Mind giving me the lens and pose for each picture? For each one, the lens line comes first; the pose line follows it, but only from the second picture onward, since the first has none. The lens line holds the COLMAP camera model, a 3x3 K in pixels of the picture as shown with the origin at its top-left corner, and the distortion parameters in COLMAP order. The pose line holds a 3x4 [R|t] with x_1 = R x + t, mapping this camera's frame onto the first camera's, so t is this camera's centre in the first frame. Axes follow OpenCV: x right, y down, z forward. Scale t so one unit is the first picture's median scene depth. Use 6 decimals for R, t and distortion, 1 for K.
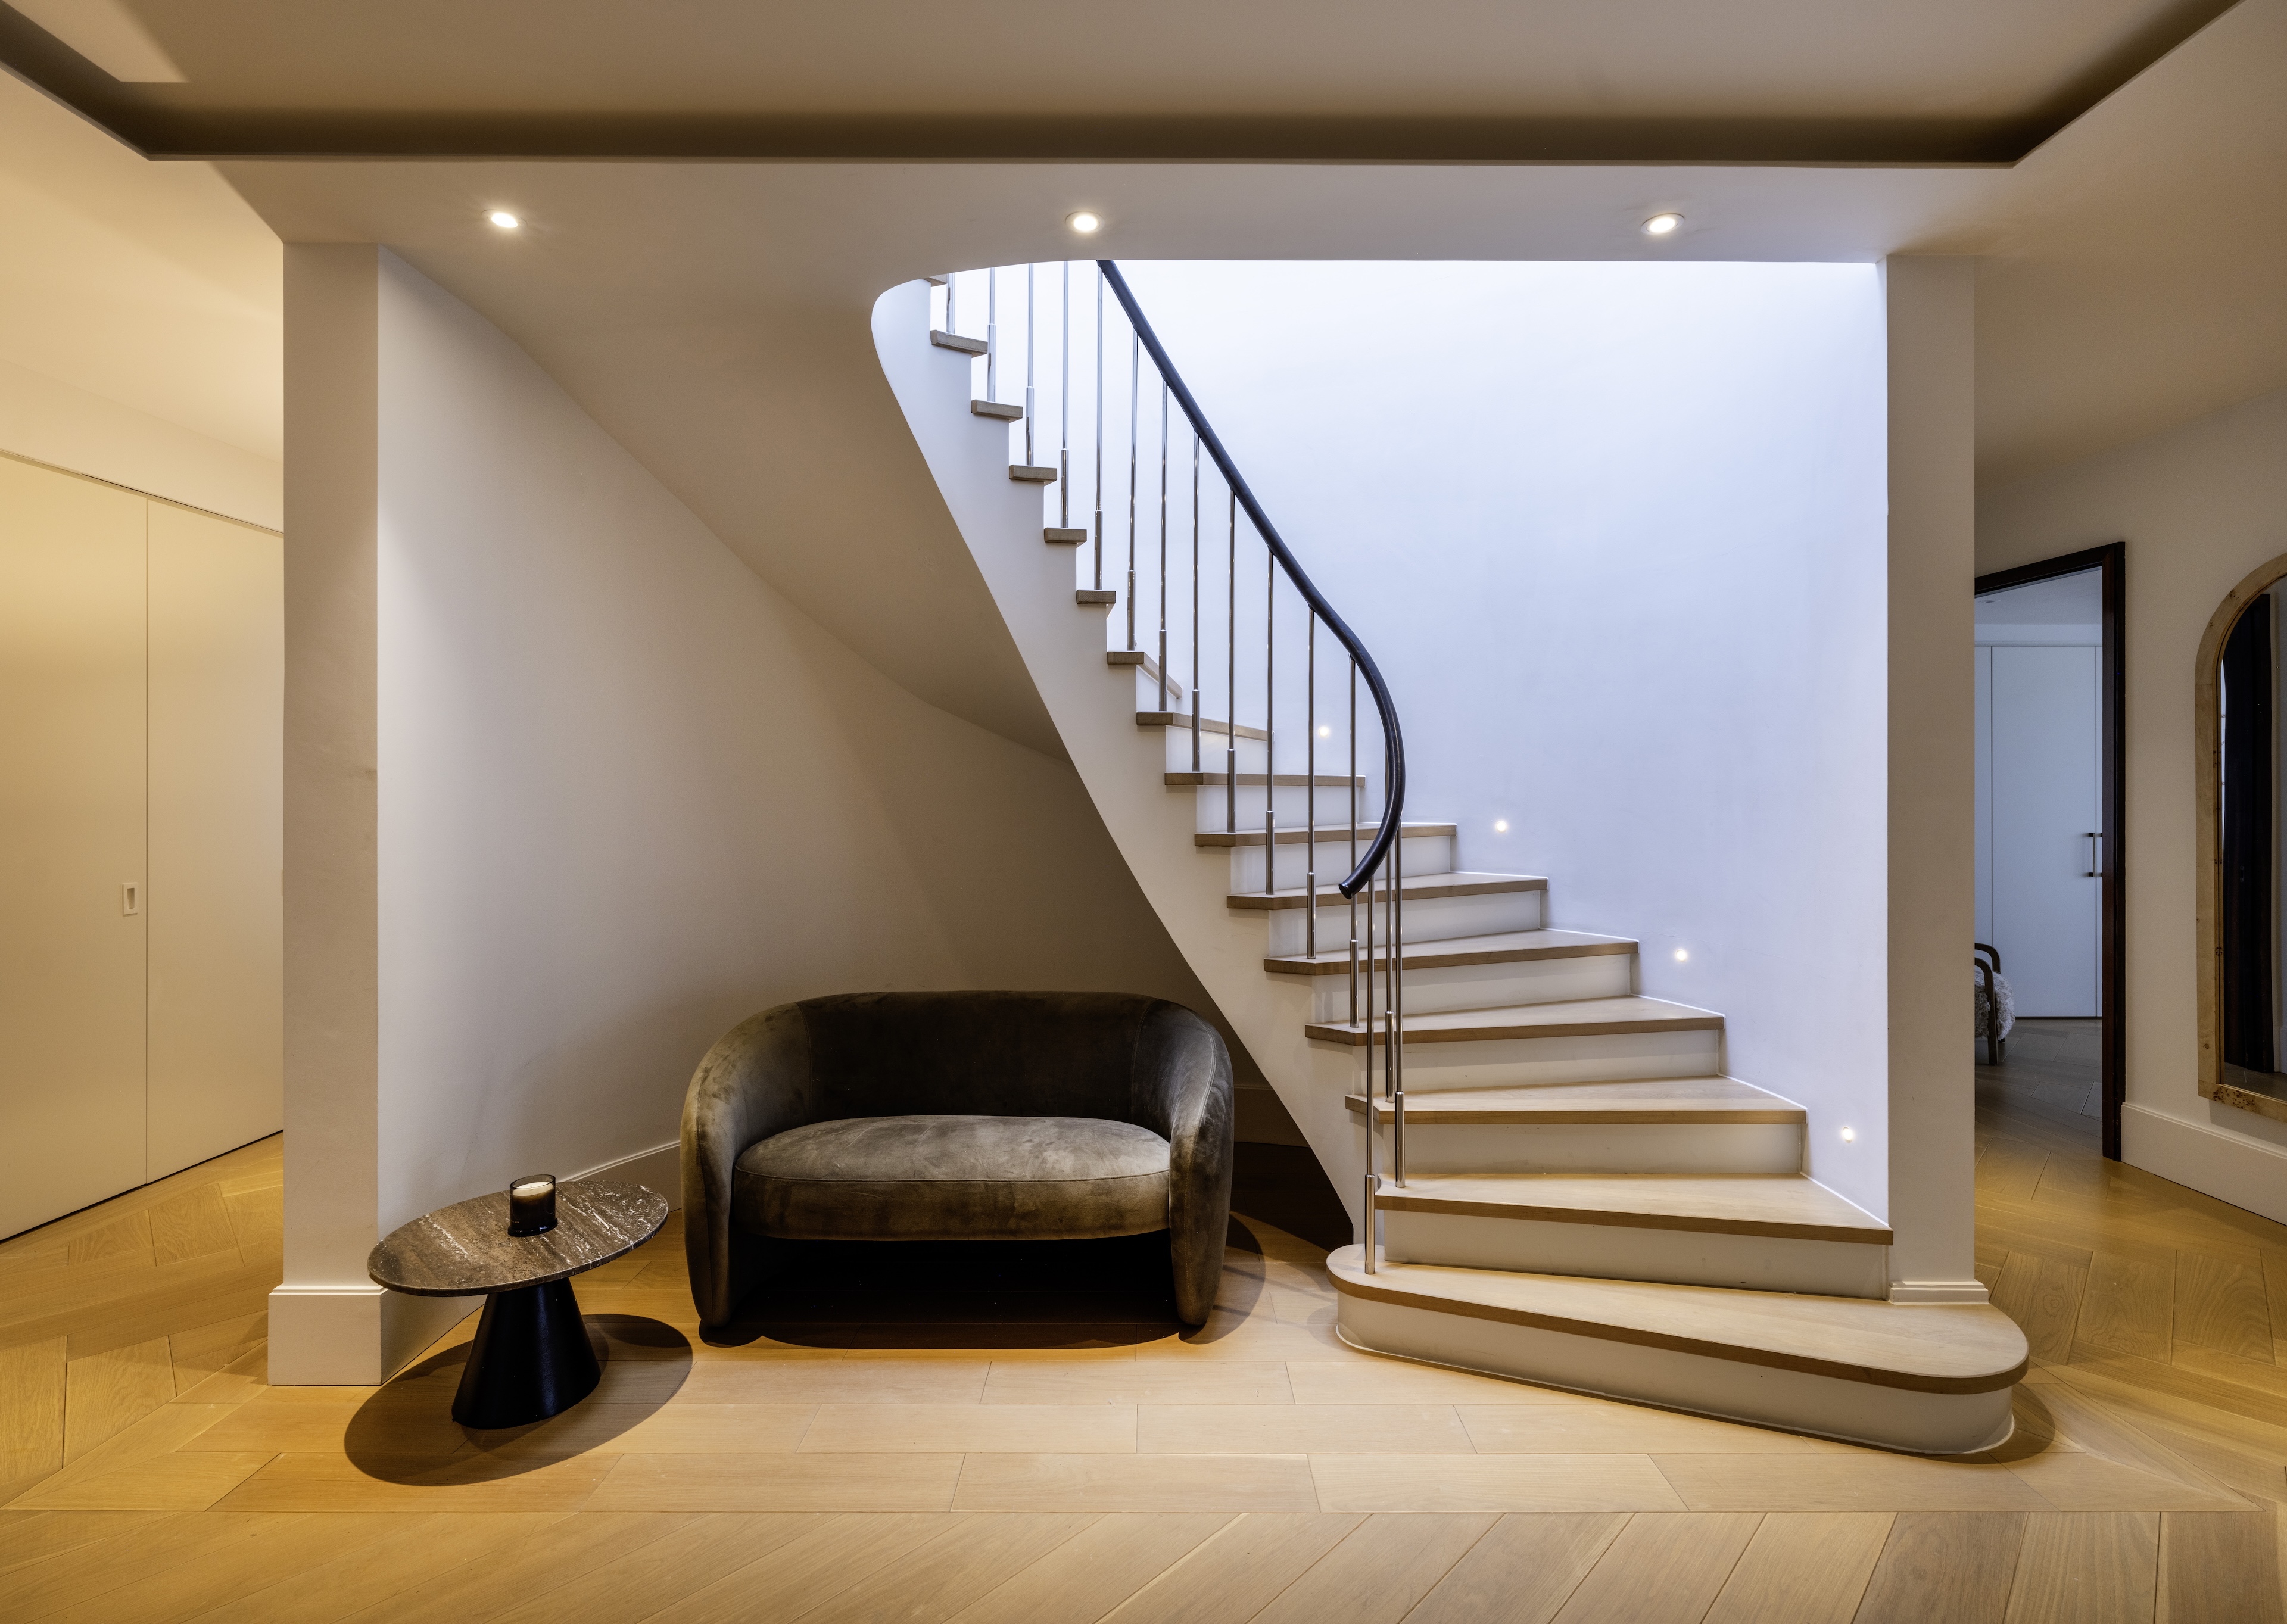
lens RADIAL K [[1083.4, 0, 1145.1], [0, 1083.4, 772.3], [0, 0, 1]] dist [0.002111, 0.000640]
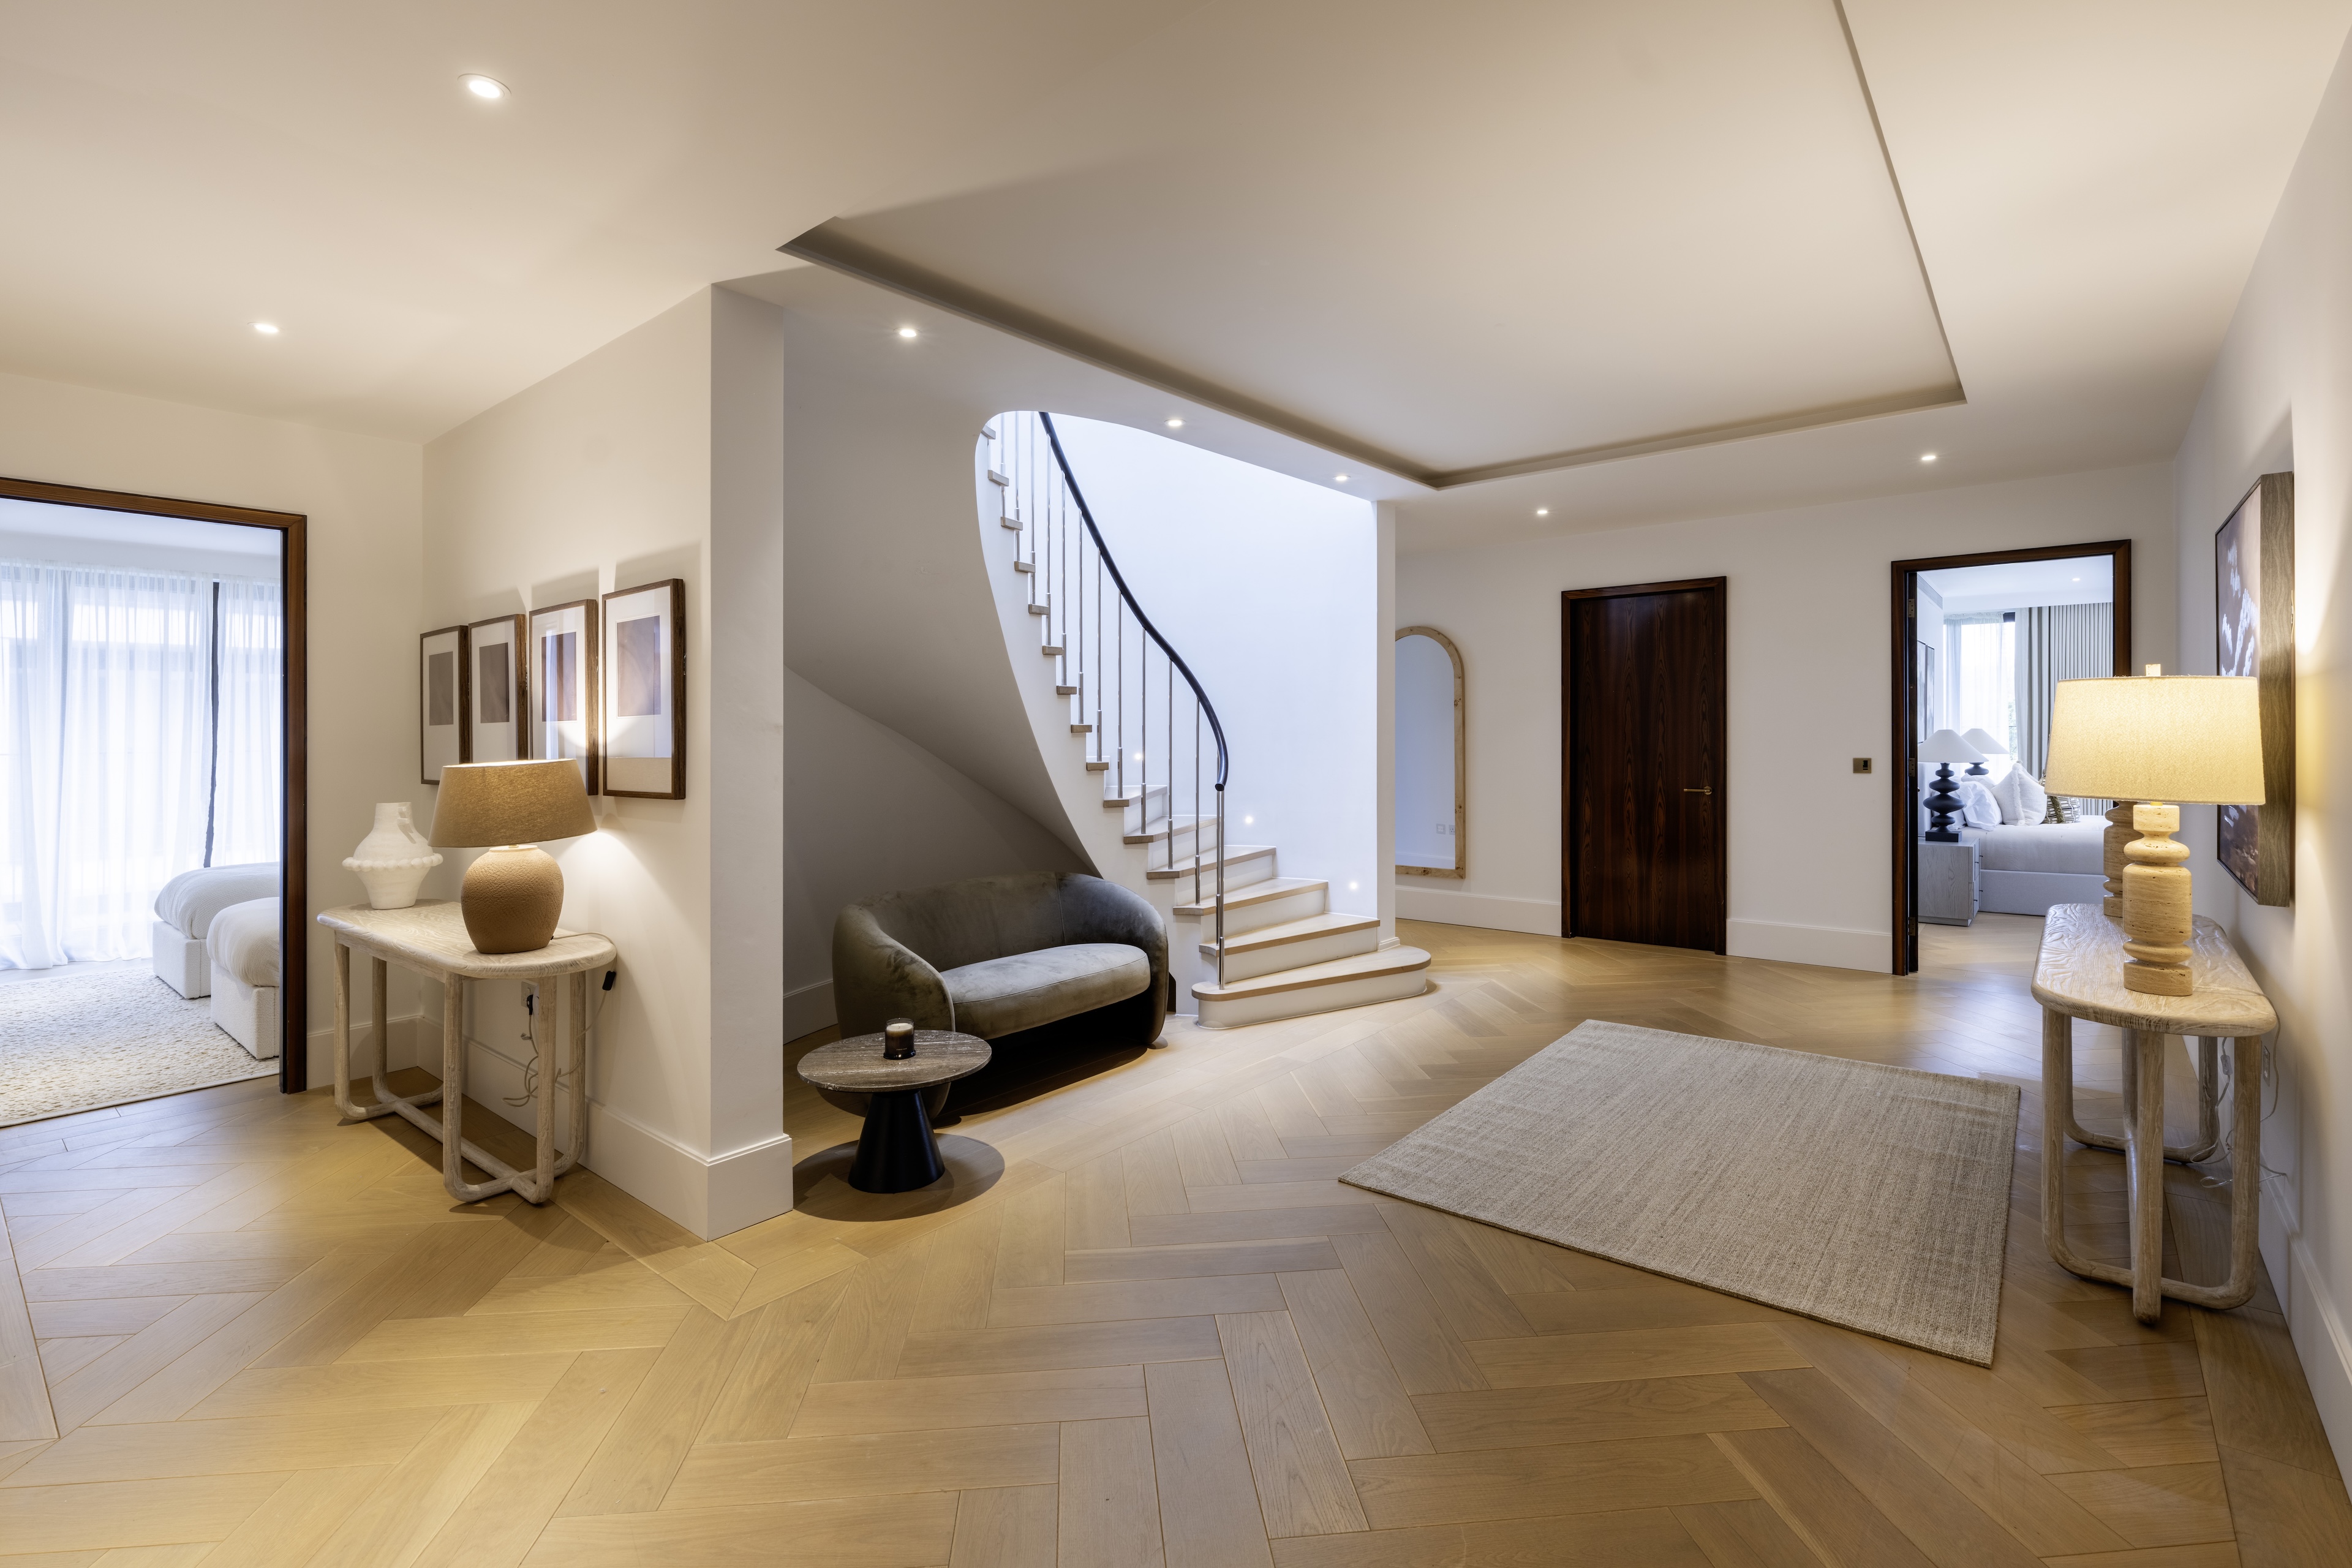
lens RADIAL K [[1081.1, 0, 1178.1], [0, 1081.1, 726.7], [0, 0, 1]] dist [-0.001017, -0.000201]
pose [[0.639668, -0.005199, 0.768634, -1.320017], [0.003217, 0.999986, 0.004087, -0.004065], [-0.768645, -0.000141, 0.639676, -0.148578]]
